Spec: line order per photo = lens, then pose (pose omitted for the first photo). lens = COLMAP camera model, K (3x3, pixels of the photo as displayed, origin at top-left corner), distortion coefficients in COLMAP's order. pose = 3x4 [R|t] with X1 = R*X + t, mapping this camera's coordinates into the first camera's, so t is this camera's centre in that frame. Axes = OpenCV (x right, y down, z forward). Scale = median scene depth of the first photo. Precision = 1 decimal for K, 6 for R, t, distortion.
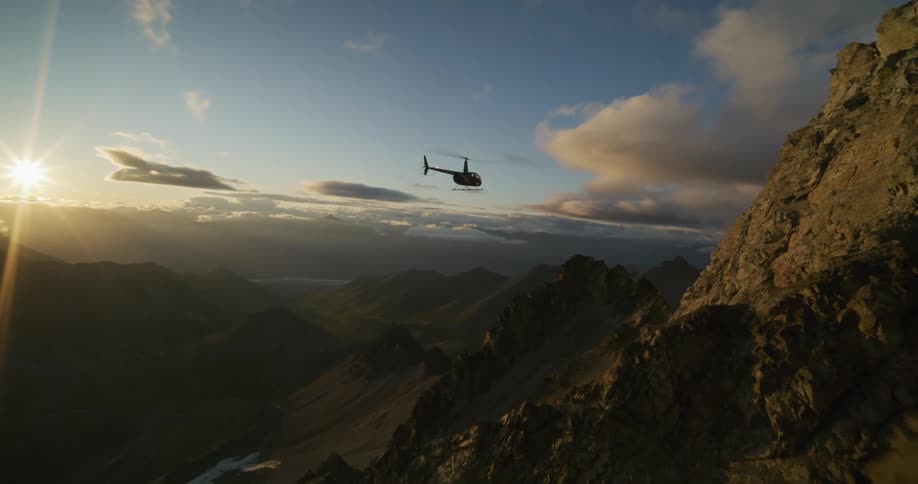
lens RADIAL K [[424.7, 0, 442.3], [0, 424.7, 242.9], [0, 0, 1]] dist [-0.011834, -0.000135]
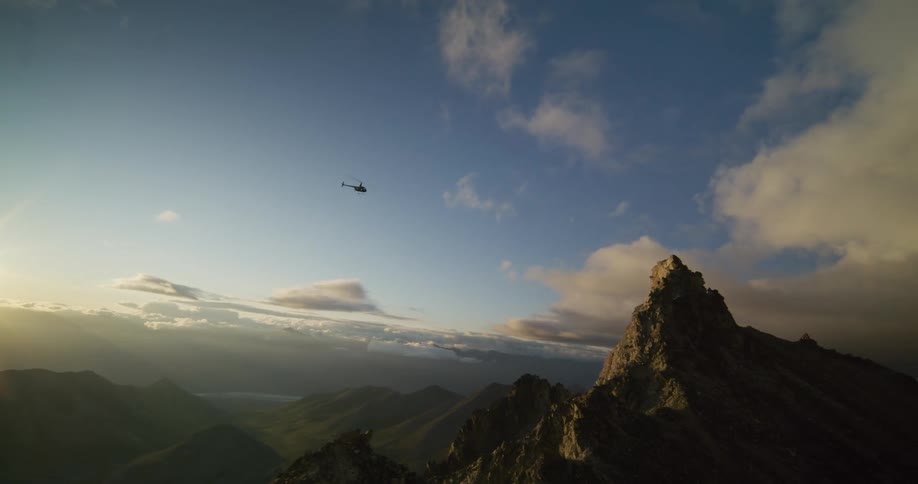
lens RADIAL K [[404.4, 0, 459.0], [0, 404.4, 242.0], [0, 0, 1]] dist [-0.014853, -0.000706]
pose [[0.988558, 0.065399, 0.135924, -0.059314], [-0.024759, 0.959252, -0.281464, -0.004757], [-0.148793, 0.274878, 0.949896, -0.190365]]
